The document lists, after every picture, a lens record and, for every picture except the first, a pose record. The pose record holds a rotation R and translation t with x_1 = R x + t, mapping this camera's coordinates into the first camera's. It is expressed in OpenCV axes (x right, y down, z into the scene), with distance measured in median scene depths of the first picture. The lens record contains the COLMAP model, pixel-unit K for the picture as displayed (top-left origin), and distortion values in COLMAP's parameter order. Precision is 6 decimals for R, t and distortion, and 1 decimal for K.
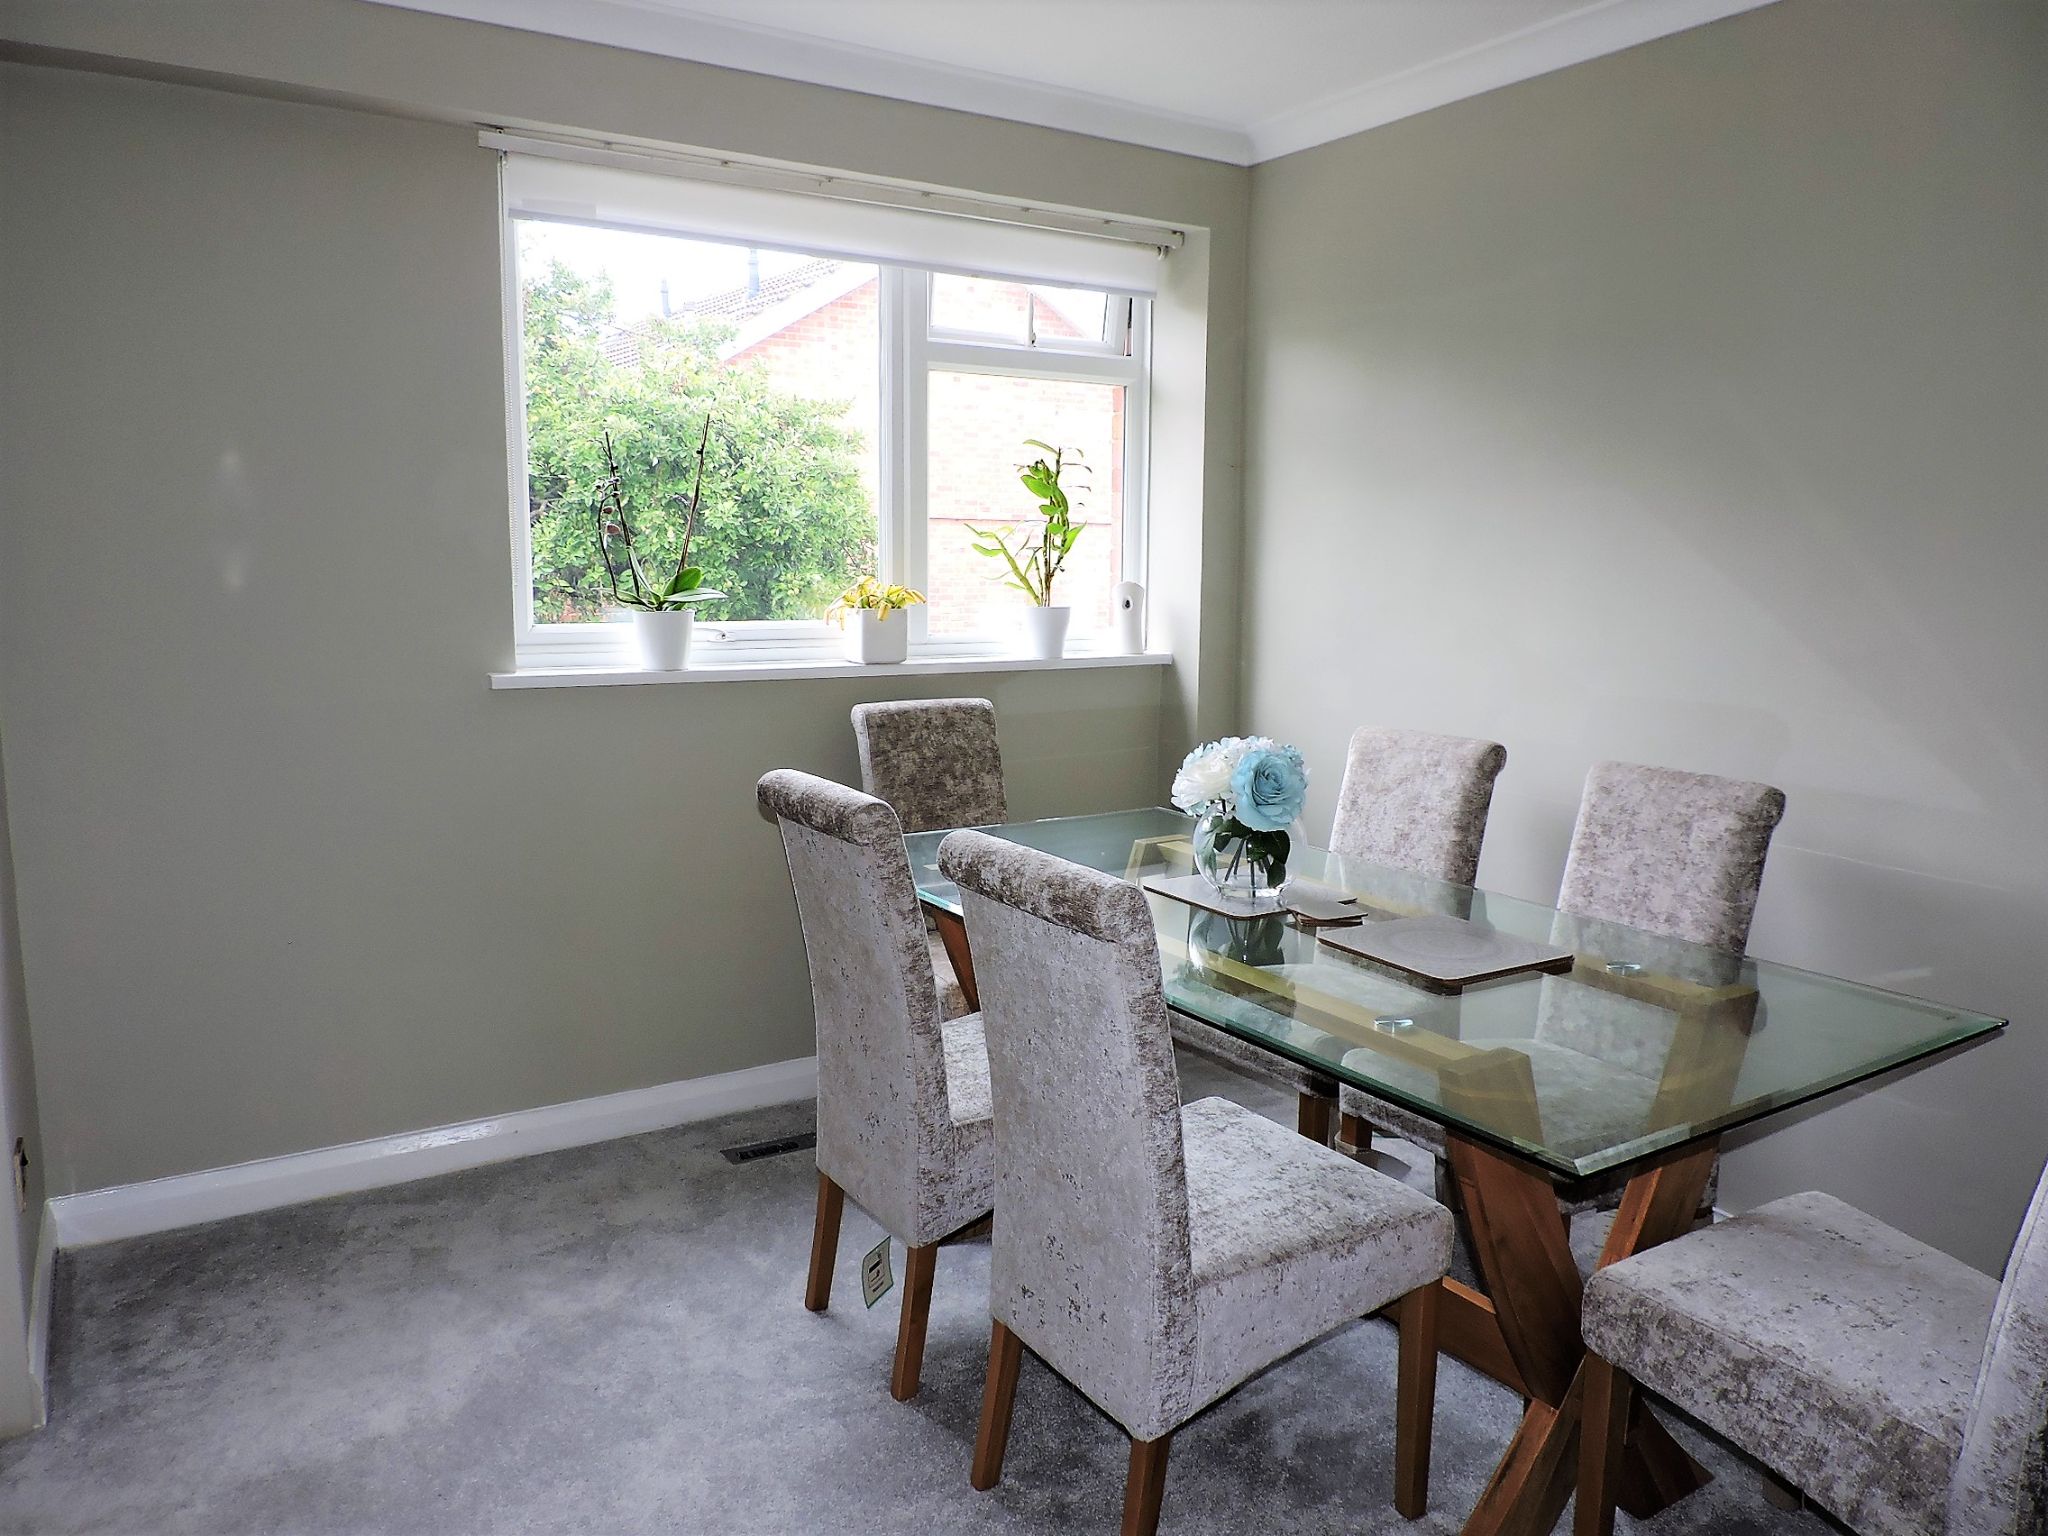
lens RADIAL K [[1461.1, 0, 1035.0], [0, 1461.1, 765.3], [0, 0, 1]] dist [-0.020477, 0.006745]
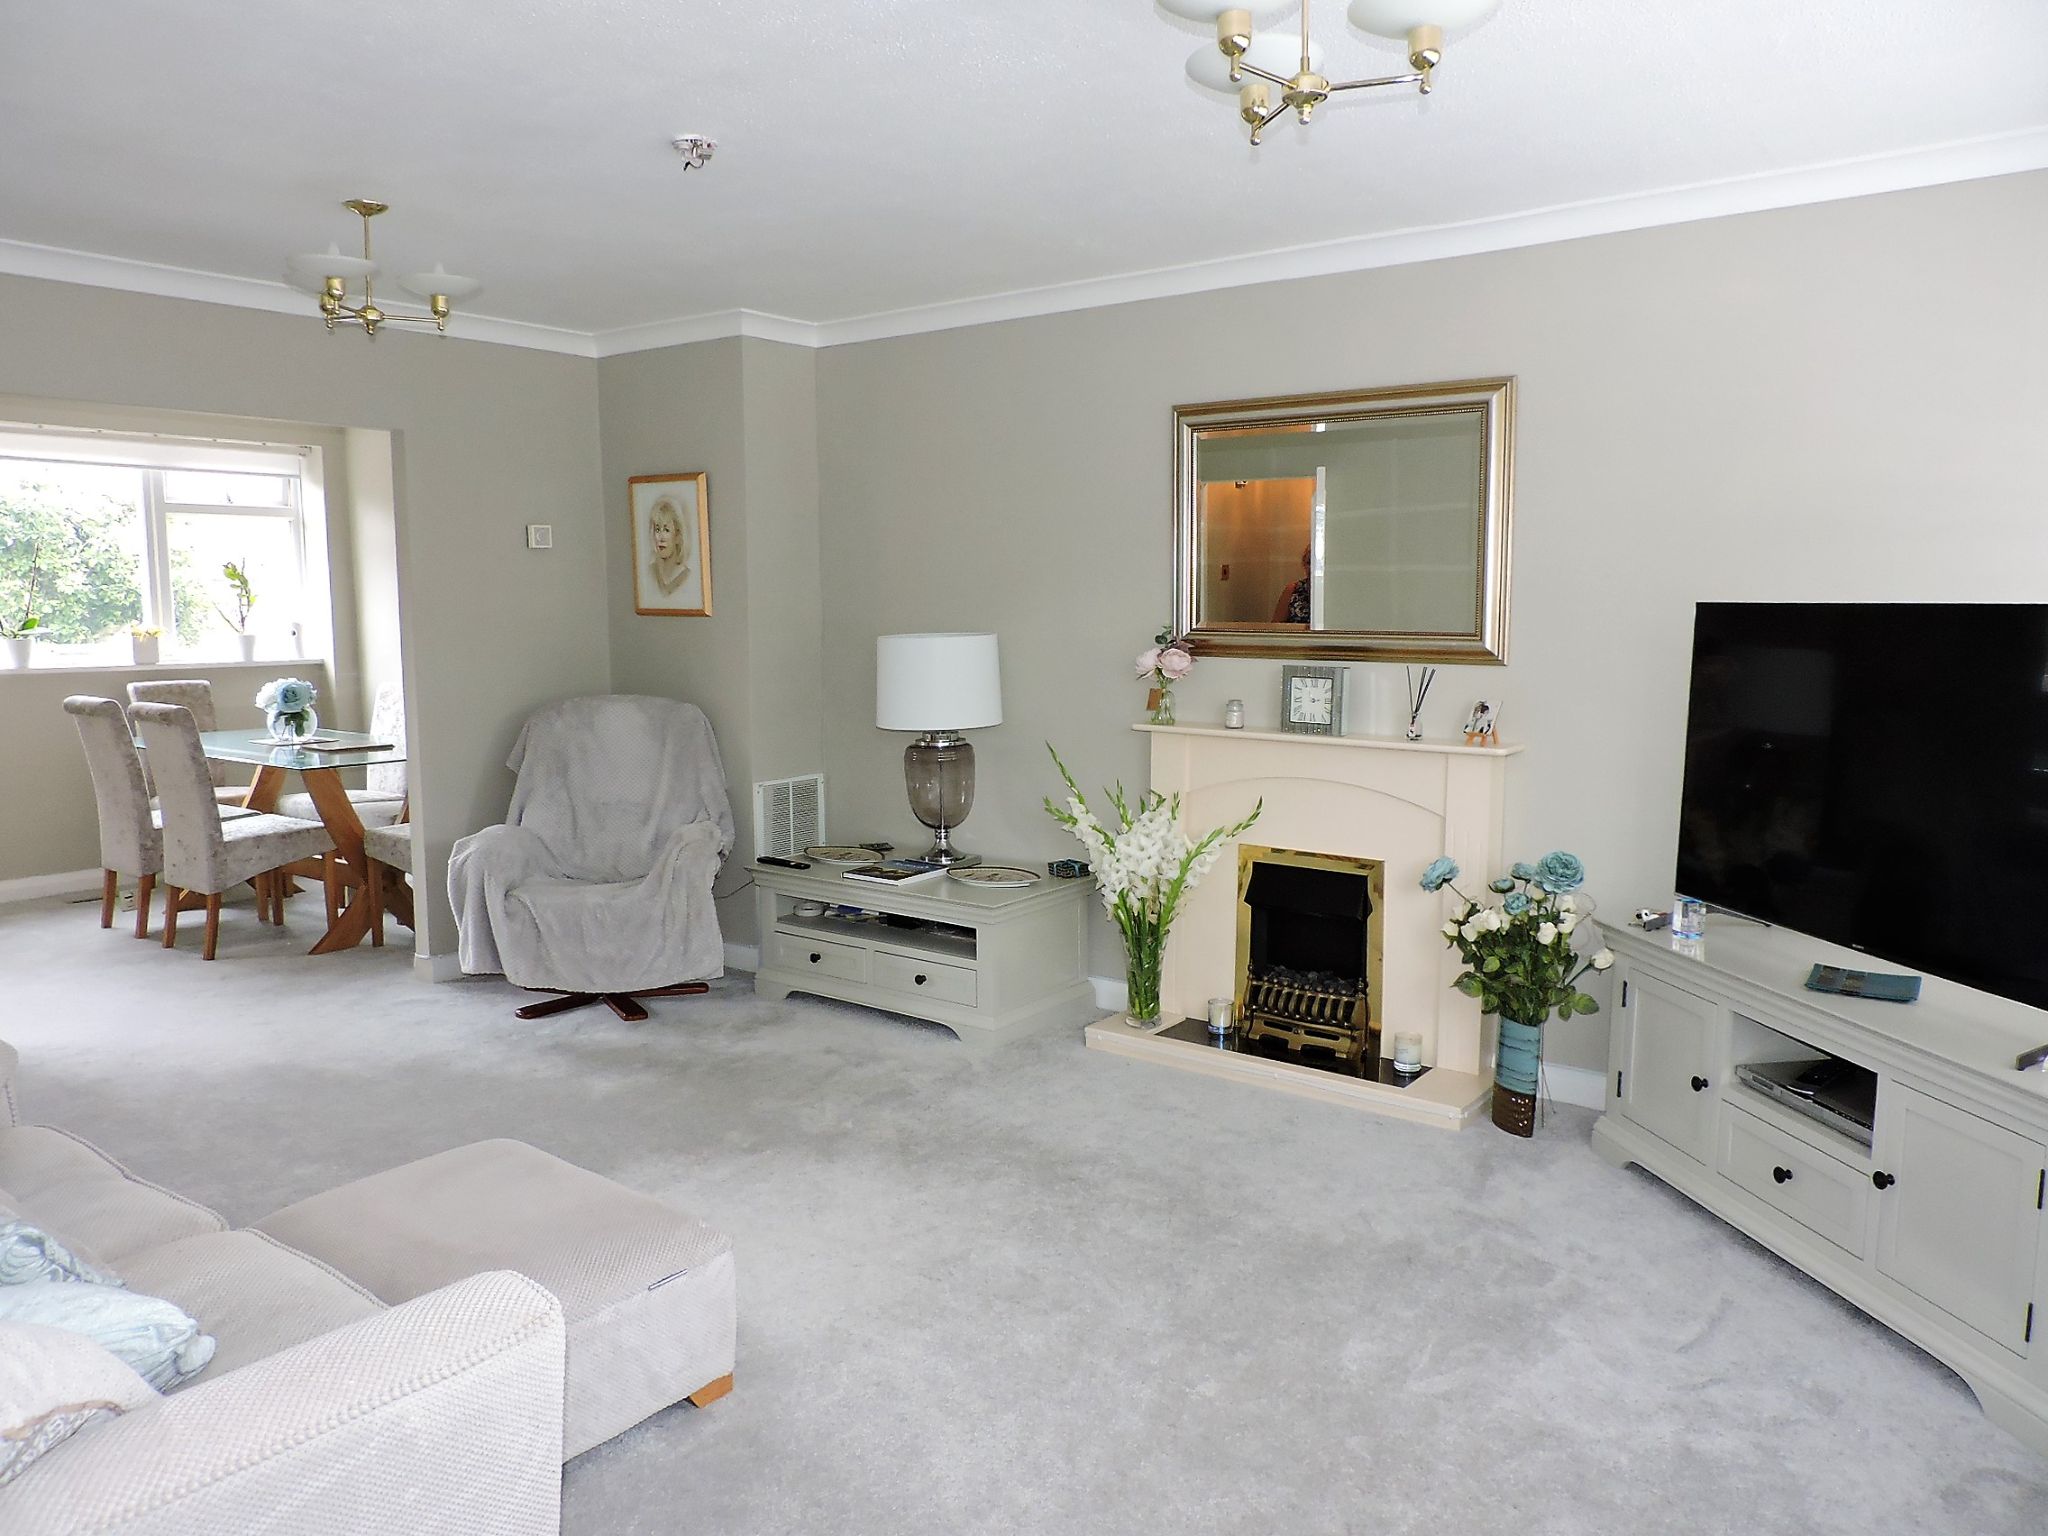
lens RADIAL K [[1461.1, 0, 1007.1], [0, 1461.1, 779.8], [0, 0, 1]] dist [-0.020477, 0.006745]
pose [[0.941332, -0.054622, 0.333033, 0.315401], [0.063137, 0.997895, -0.014792, 0.180667], [-0.331524, 0.034951, 0.942799, -1.183238]]
